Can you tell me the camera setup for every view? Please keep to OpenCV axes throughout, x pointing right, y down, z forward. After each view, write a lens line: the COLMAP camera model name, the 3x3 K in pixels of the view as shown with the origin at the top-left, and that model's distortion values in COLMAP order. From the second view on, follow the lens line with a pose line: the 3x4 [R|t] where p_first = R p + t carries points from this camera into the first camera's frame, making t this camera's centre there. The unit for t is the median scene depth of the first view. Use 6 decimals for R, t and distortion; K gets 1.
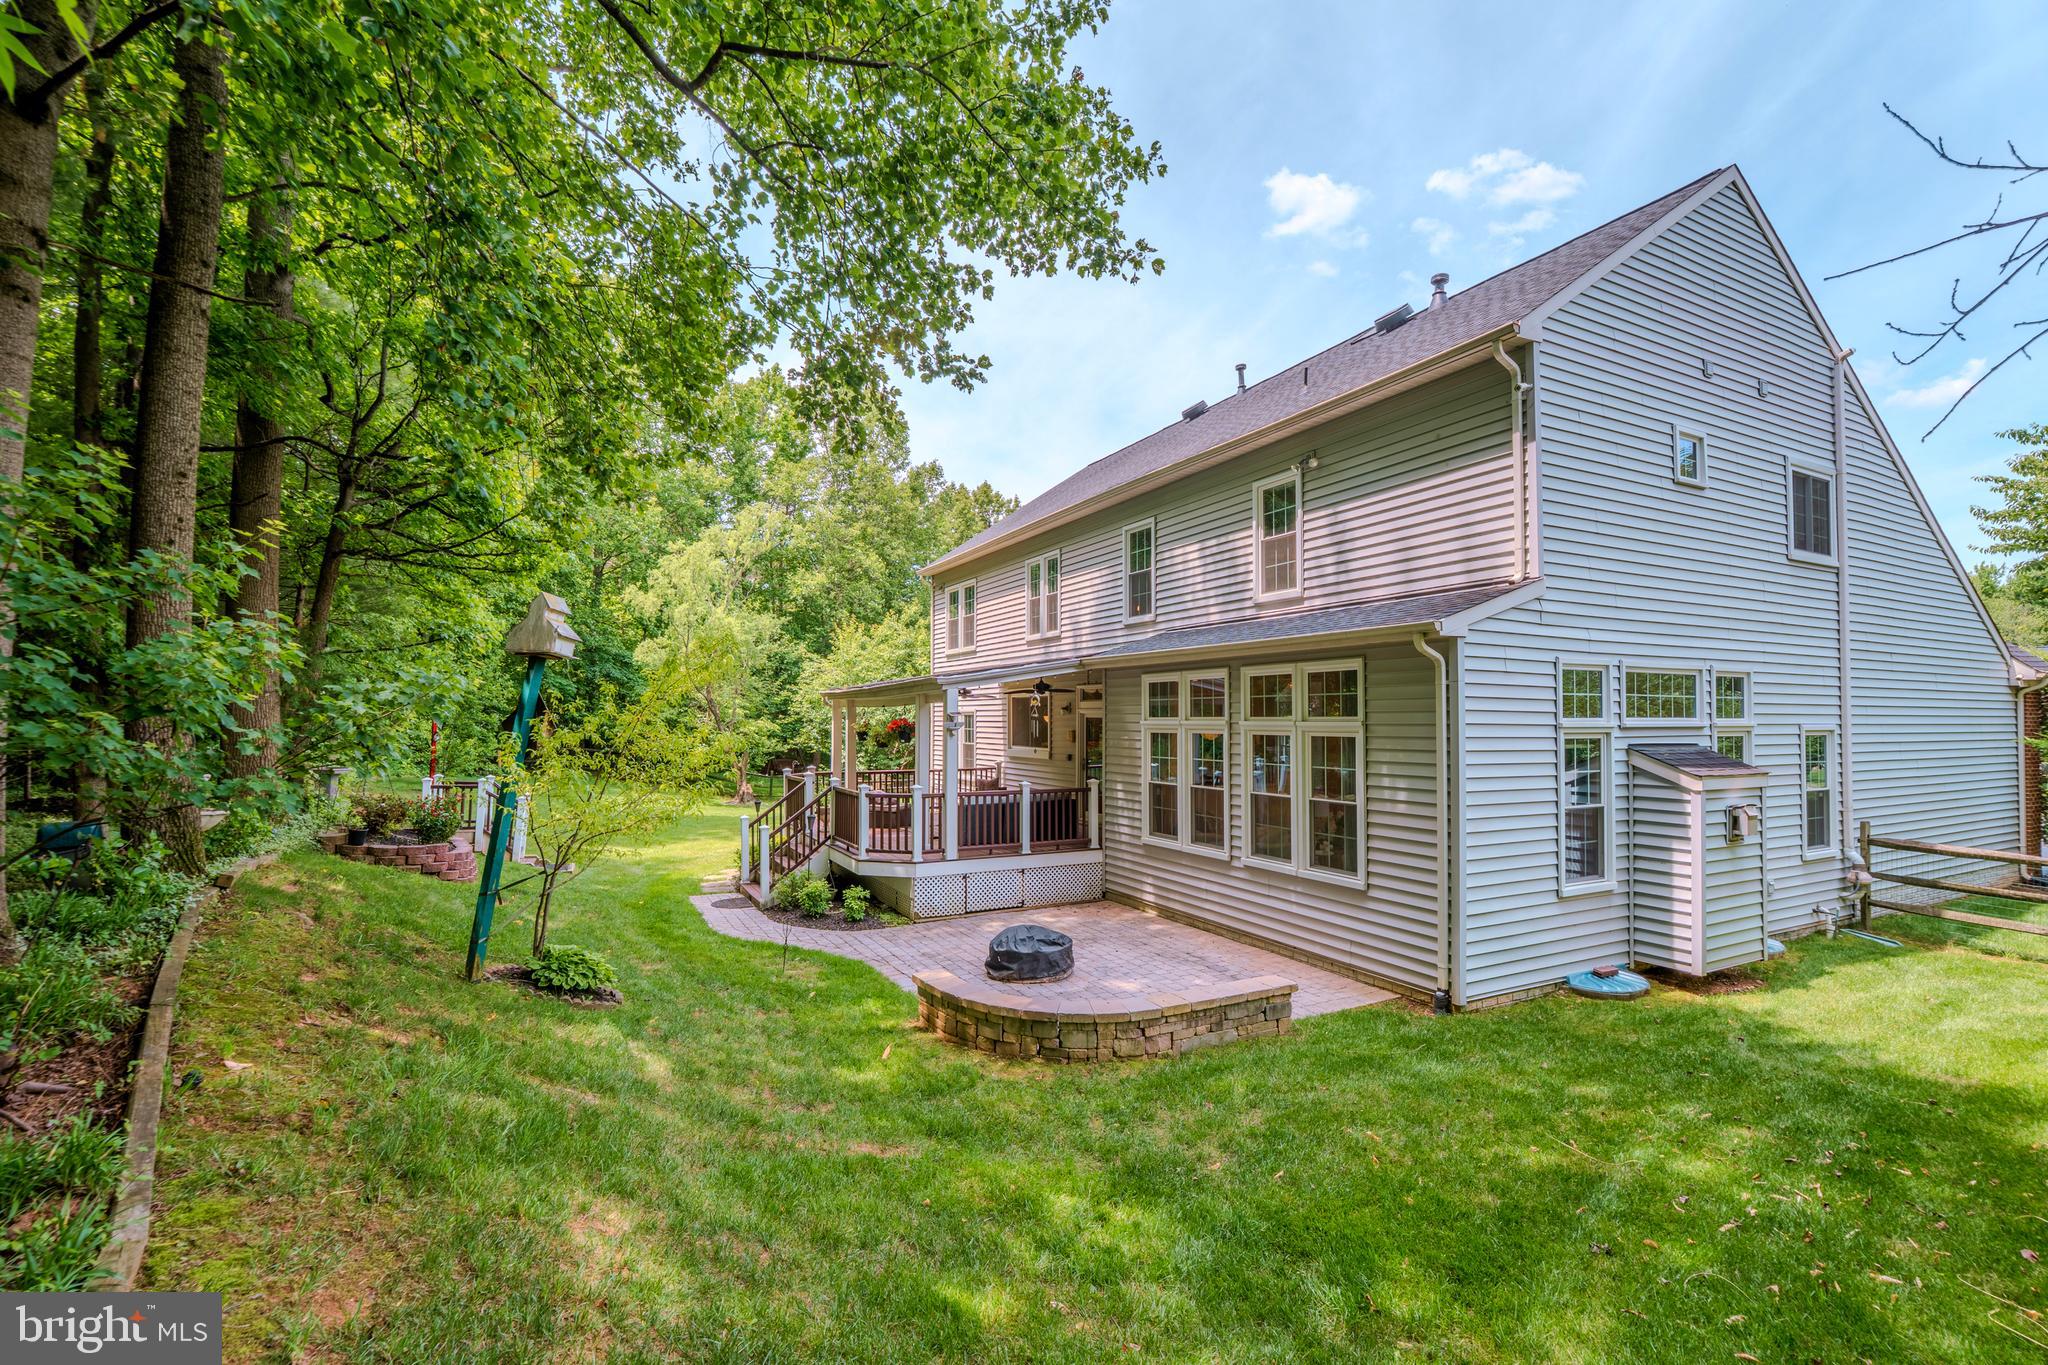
lens RADIAL K [[900.6, 0, 1009.3], [0, 900.6, 691.0], [0, 0, 1]] dist [-0.017362, -0.000210]
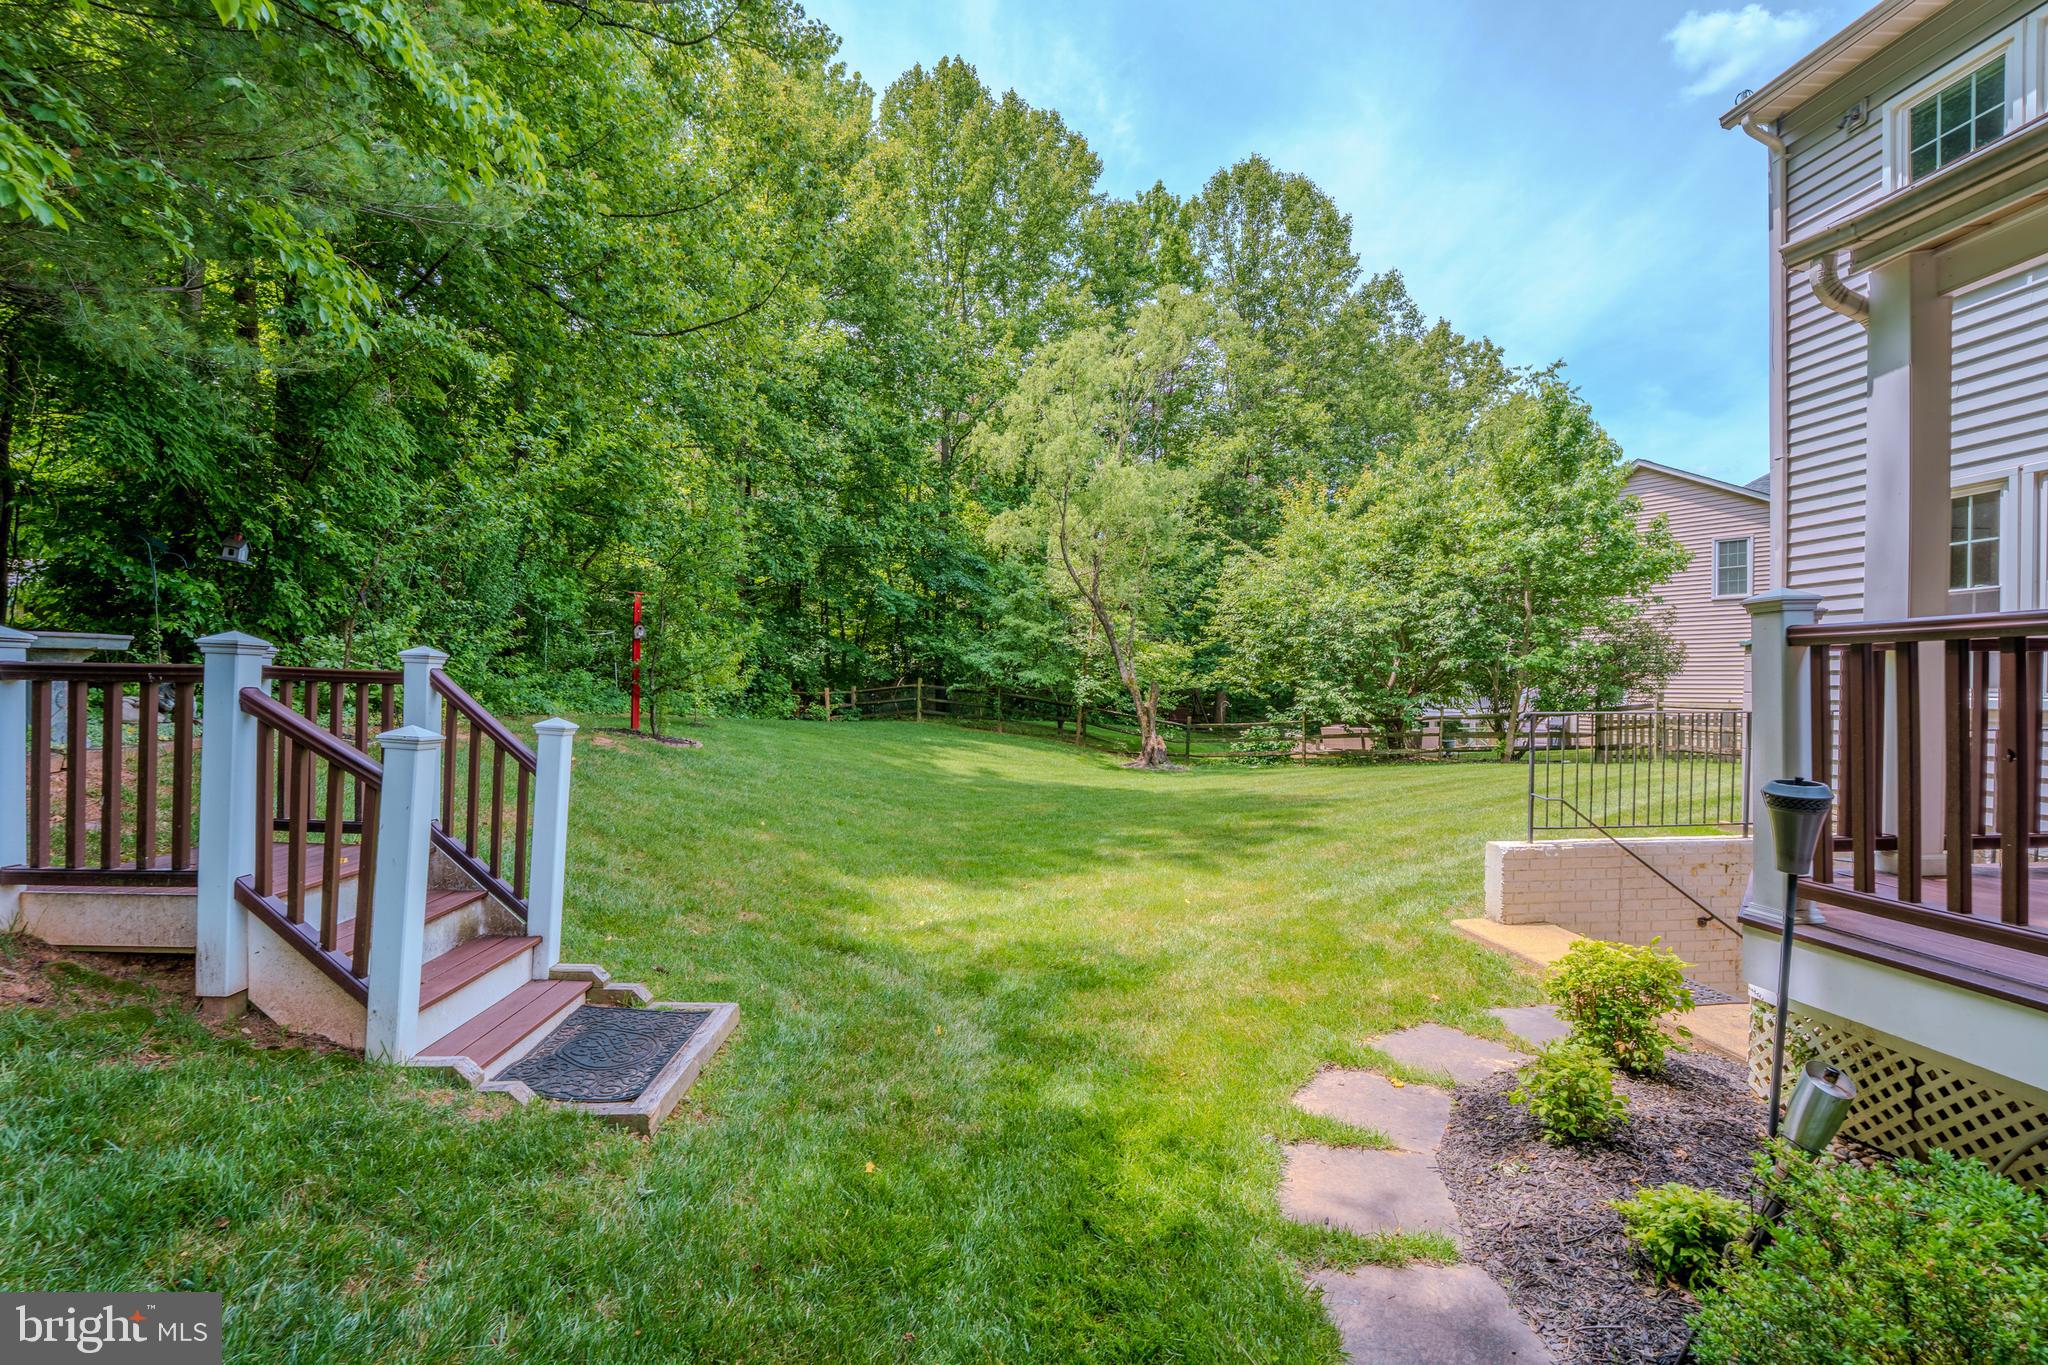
lens RADIAL K [[900.6, 0, 1003.1], [0, 900.6, 689.0], [0, 0, 1]] dist [-0.017362, -0.000210]
pose [[0.925777, -0.002692, -0.378060, -0.471232], [0.017951, 0.999160, 0.036842, 0.139699], [0.377643, -0.040894, 0.925048, 1.161436]]
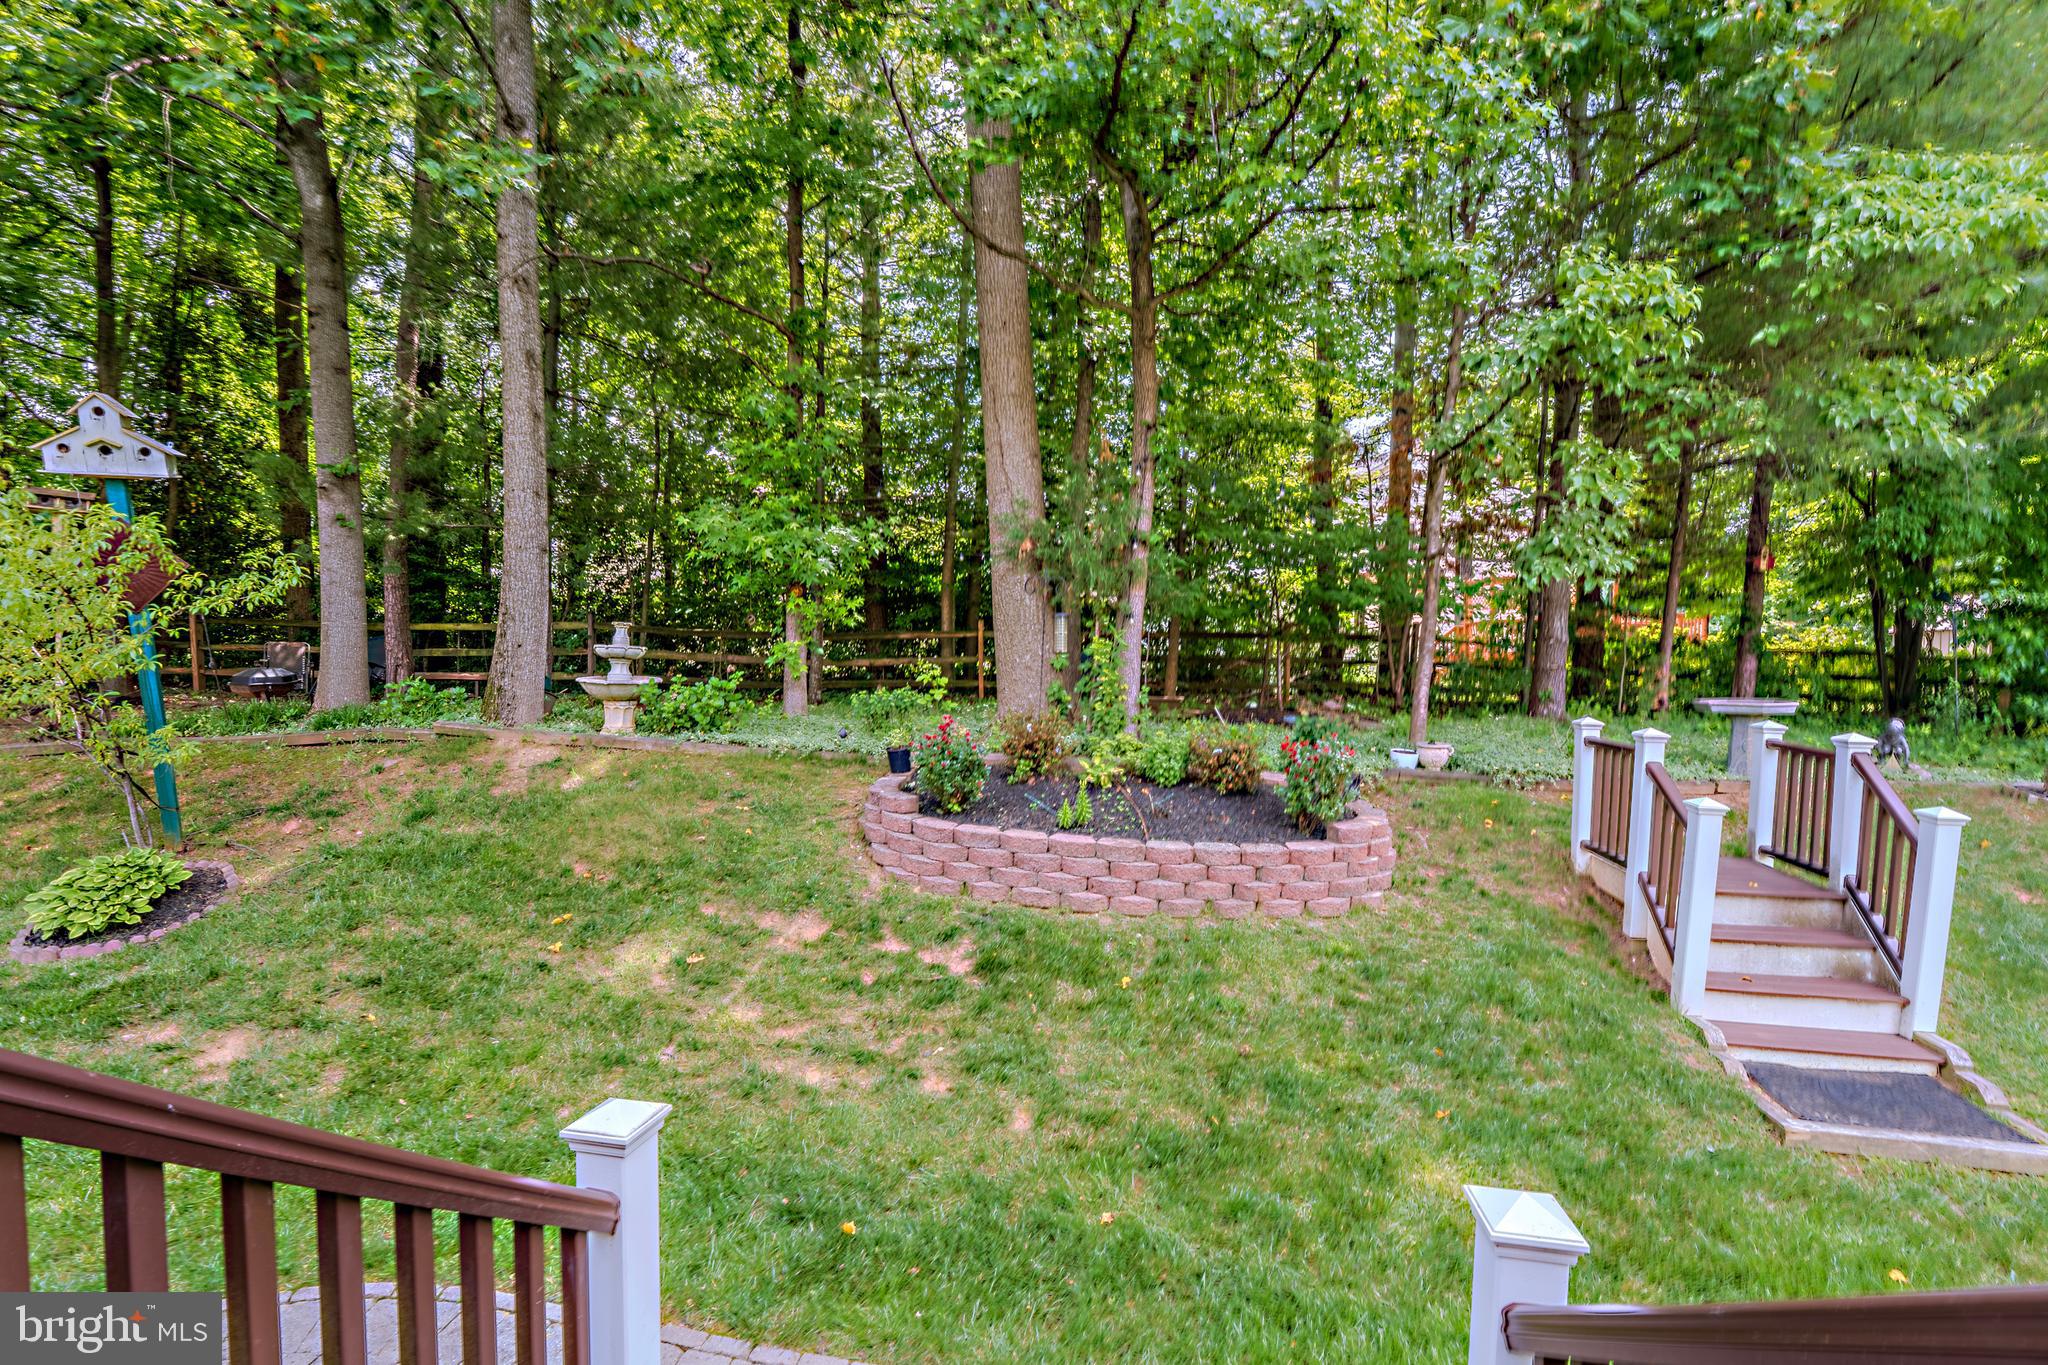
lens RADIAL K [[869.9, 0, 1023.4], [0, 869.9, 688.7], [0, 0, 1]] dist [-0.015810, 0.000253]
pose [[-0.592907, 0.015571, -0.805121, -0.224644], [0.024846, 0.999691, 0.001037, 0.096540], [0.804888, -0.019389, -0.593110, 1.335770]]
